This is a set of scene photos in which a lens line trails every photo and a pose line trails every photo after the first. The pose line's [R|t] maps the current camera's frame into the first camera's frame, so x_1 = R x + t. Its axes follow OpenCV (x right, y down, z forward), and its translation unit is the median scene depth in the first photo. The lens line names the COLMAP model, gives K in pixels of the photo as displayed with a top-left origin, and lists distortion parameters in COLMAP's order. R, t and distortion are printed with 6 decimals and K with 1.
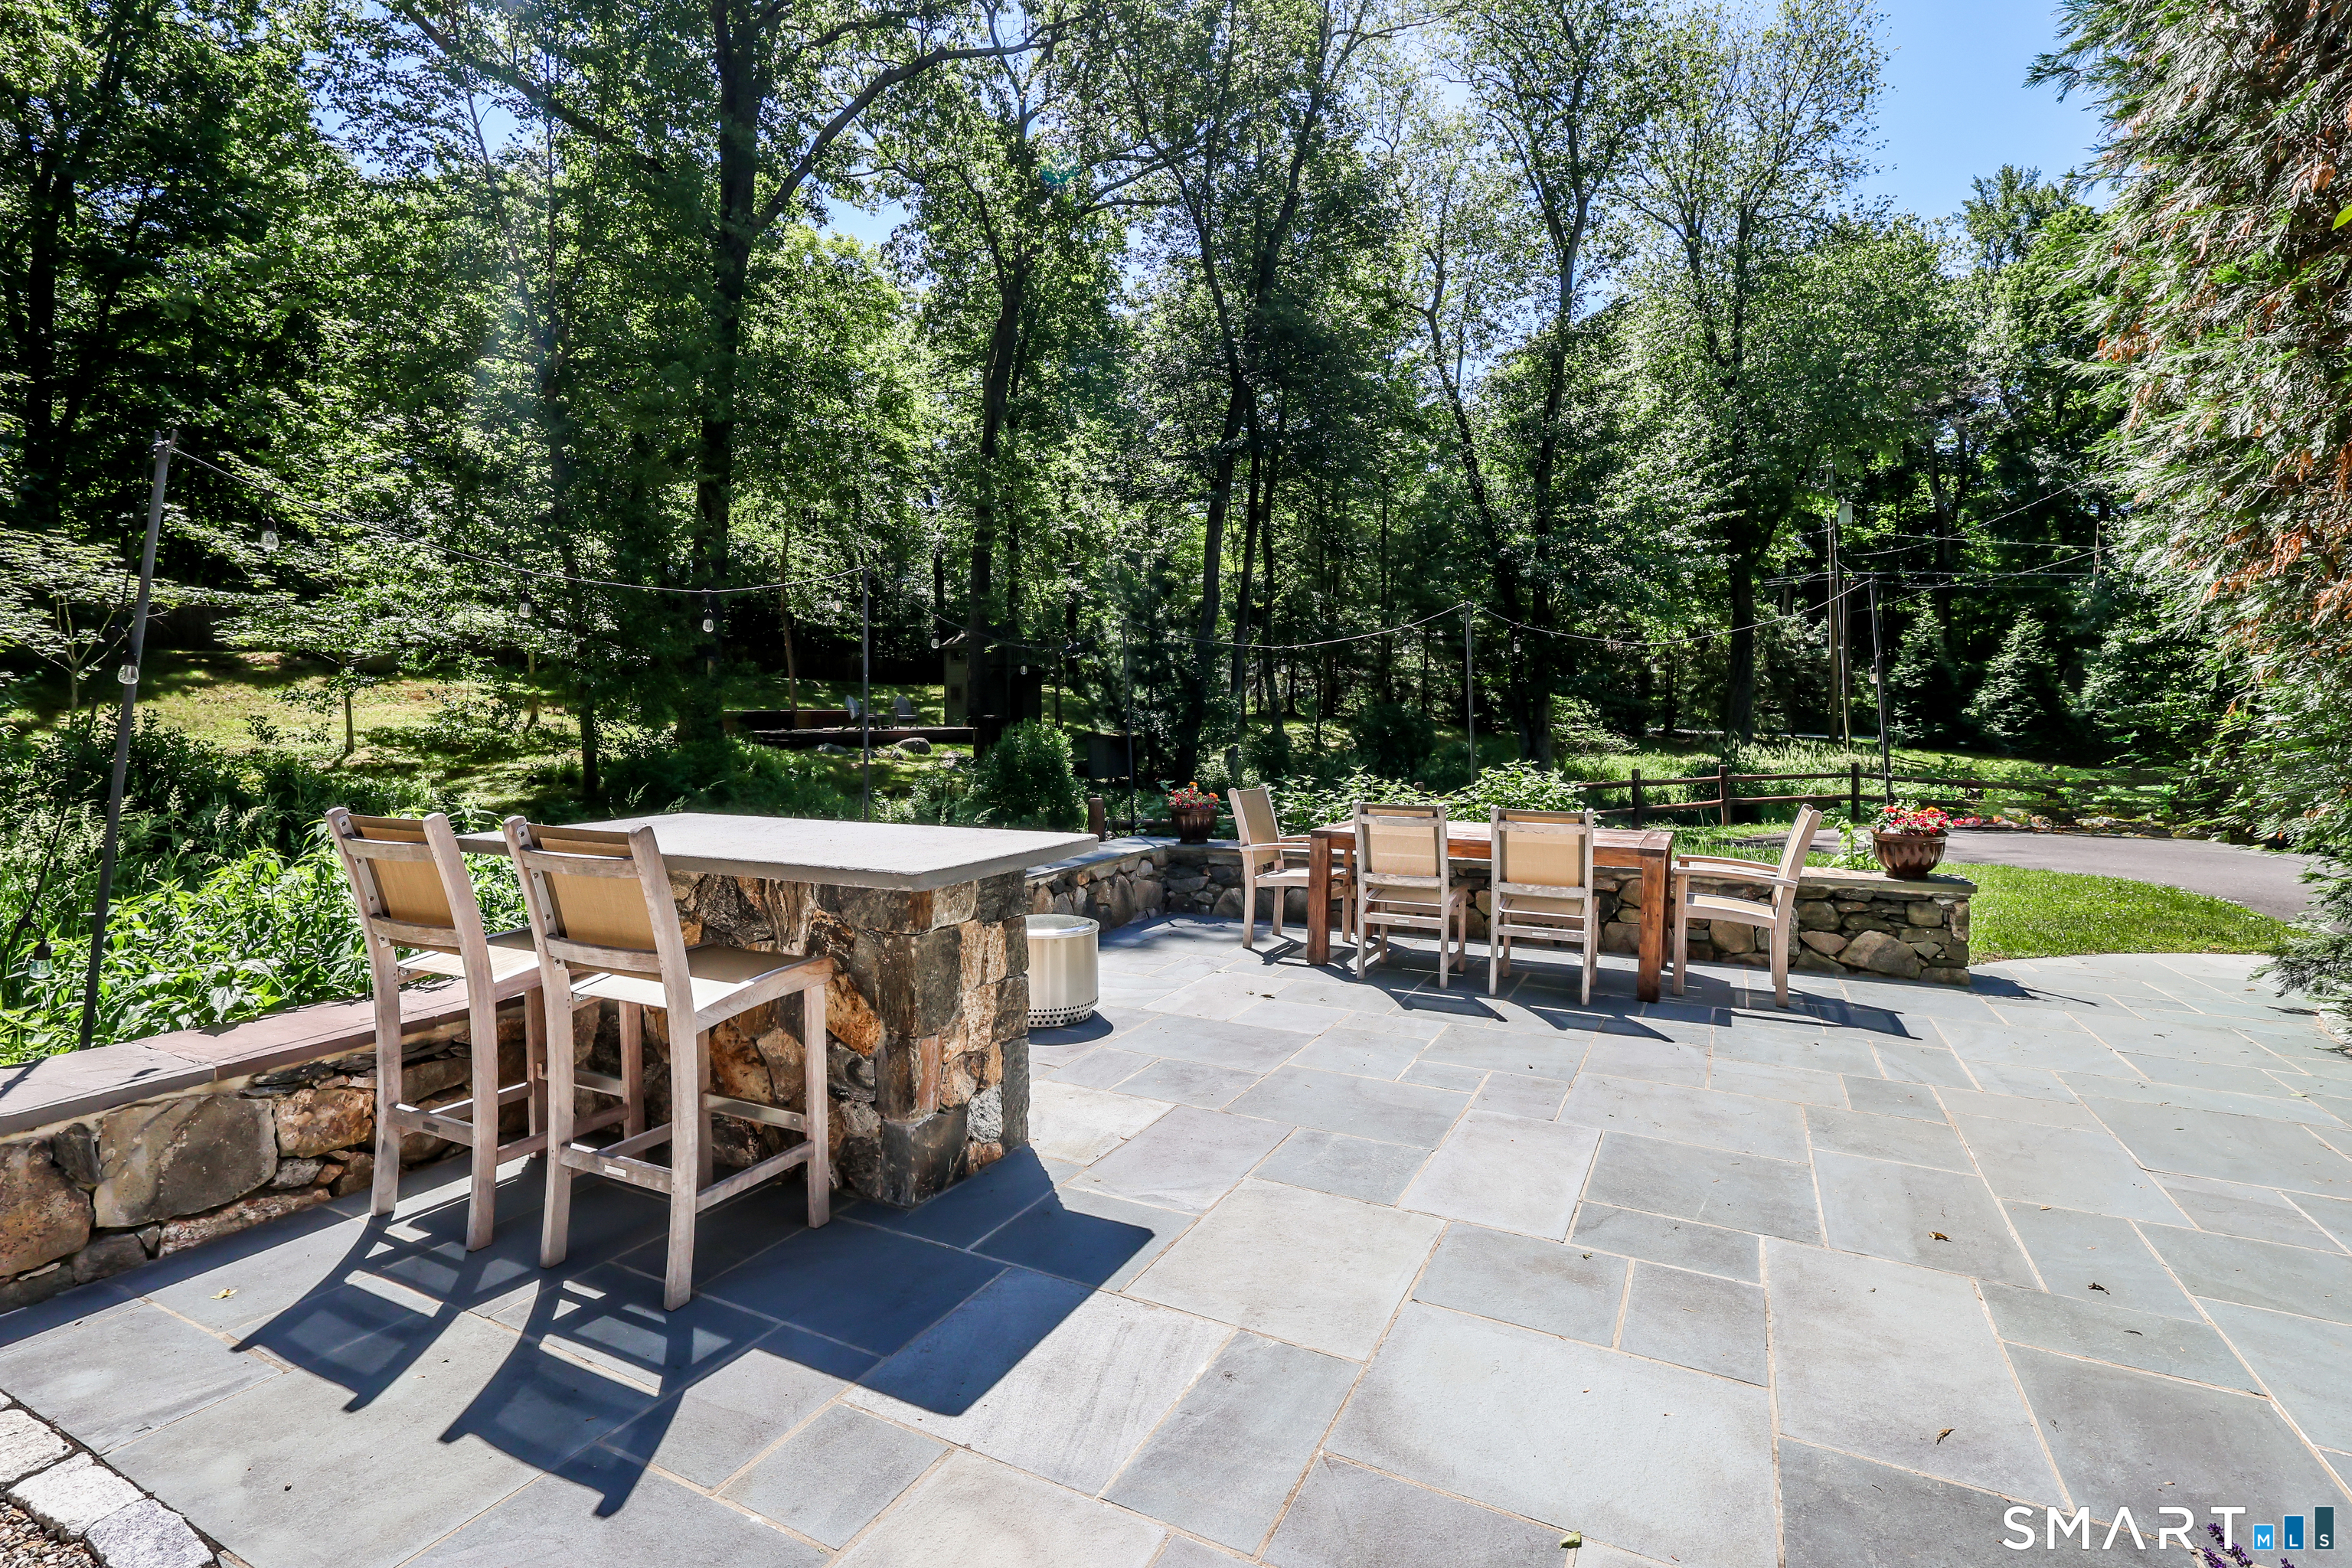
lens RADIAL K [[1098.8, 0, 1168.8], [0, 1098.8, 782.4], [0, 0, 1]] dist [-0.003837, 0.004673]
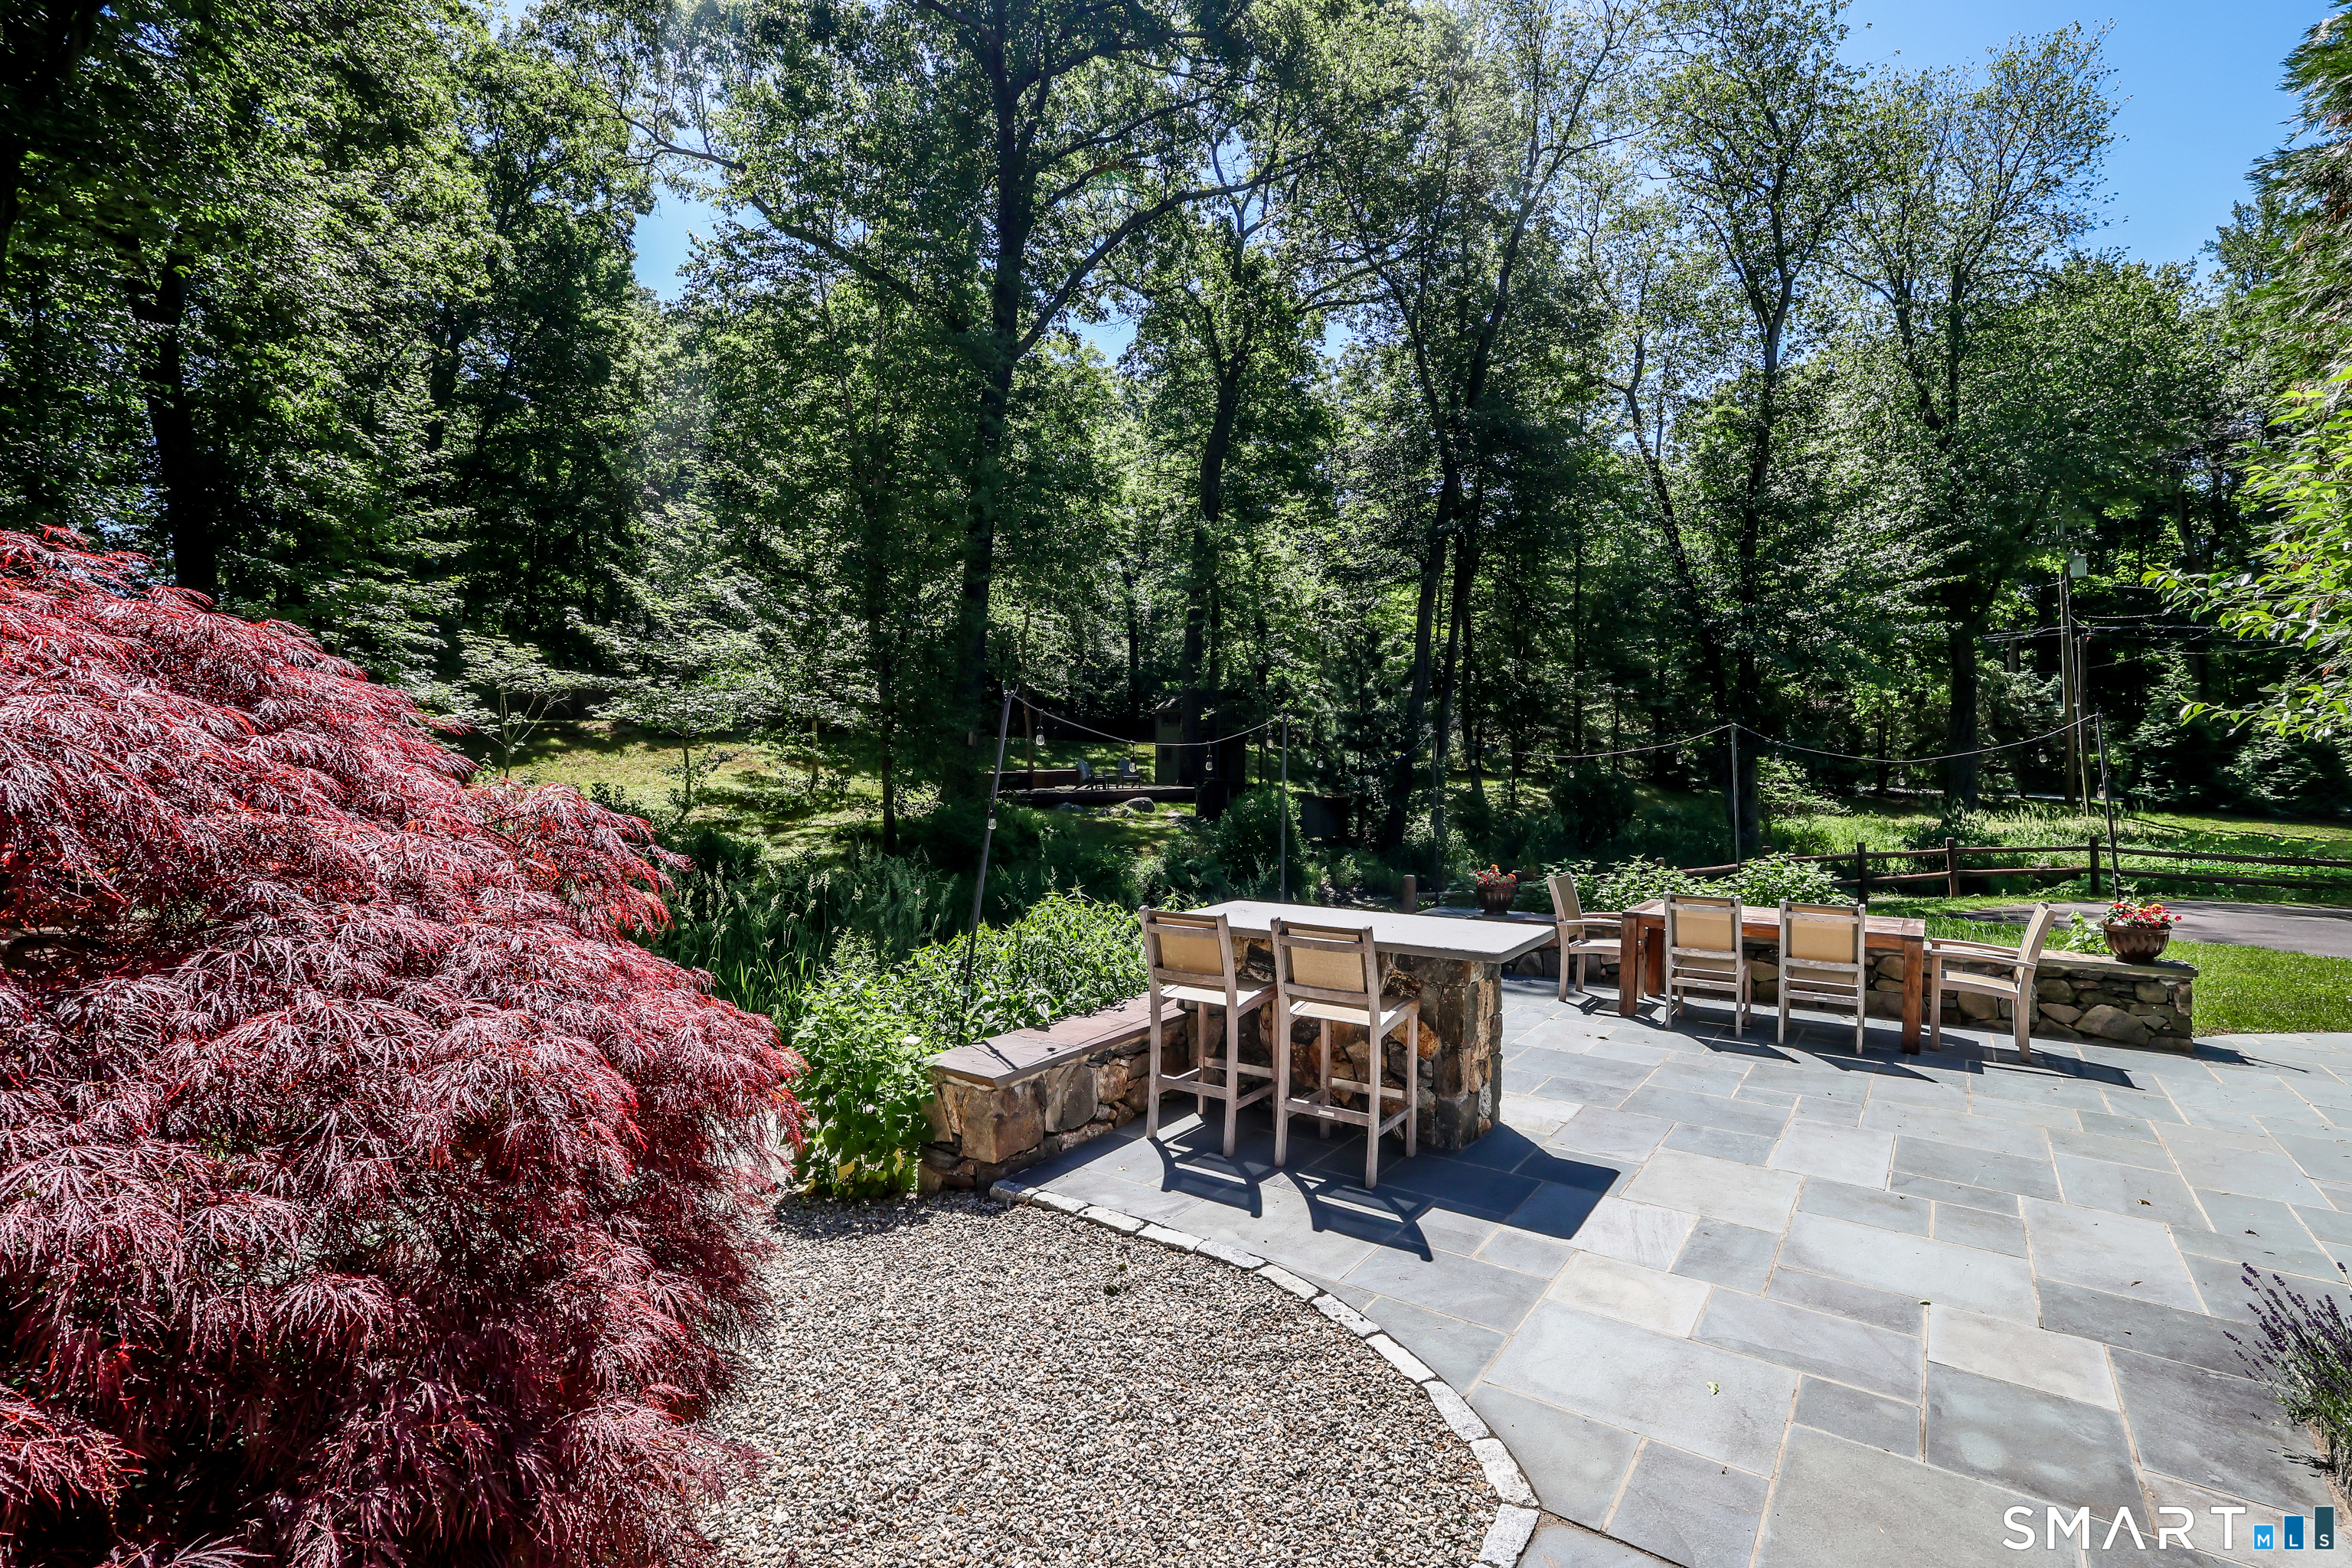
lens RADIAL K [[1098.8, 0, 1171.5], [0, 1098.8, 780.9], [0, 0, 1]] dist [-0.003837, 0.004673]
pose [[0.989874, 0.005516, -0.141839, -0.054886], [-0.011692, 0.999018, -0.042747, -0.012575], [0.141464, 0.043972, 0.988966, -0.093779]]
